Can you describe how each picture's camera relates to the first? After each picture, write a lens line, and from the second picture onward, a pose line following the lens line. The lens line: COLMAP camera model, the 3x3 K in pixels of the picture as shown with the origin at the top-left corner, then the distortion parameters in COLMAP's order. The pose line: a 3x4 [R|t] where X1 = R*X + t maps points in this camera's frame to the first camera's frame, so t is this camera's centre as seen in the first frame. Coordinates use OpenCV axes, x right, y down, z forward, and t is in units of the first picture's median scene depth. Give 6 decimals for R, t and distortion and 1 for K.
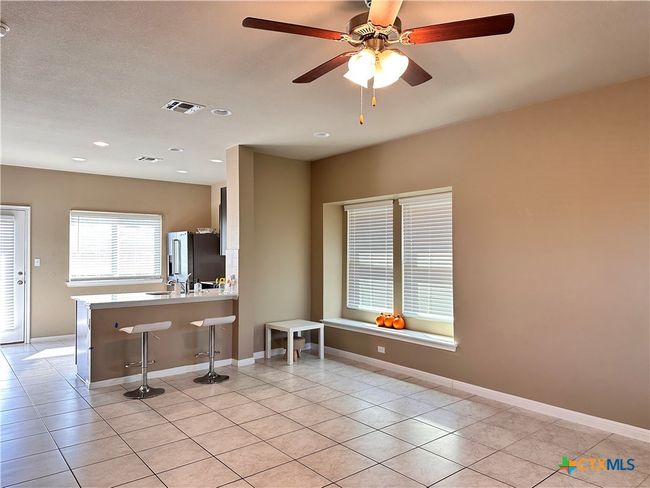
lens RADIAL K [[451.4, 0, 323.5], [0, 451.4, 246.5], [0, 0, 1]] dist [0.005276, 0.001032]
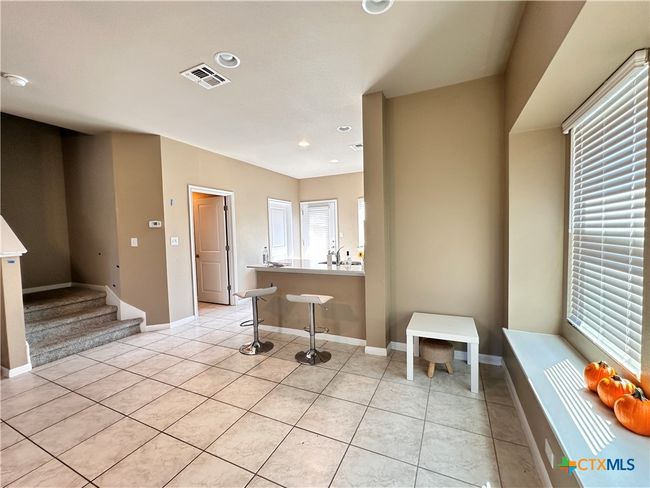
lens RADIAL K [[267.3, 0, 326.5], [0, 267.3, 245.6], [0, 0, 1]] dist [-0.003113, 0.000099]
pose [[0.418040, 0.034274, -0.907782, 0.278470], [0.042298, 0.997470, 0.057139, 0.024562], [0.907443, -0.062284, 0.415532, 0.809168]]
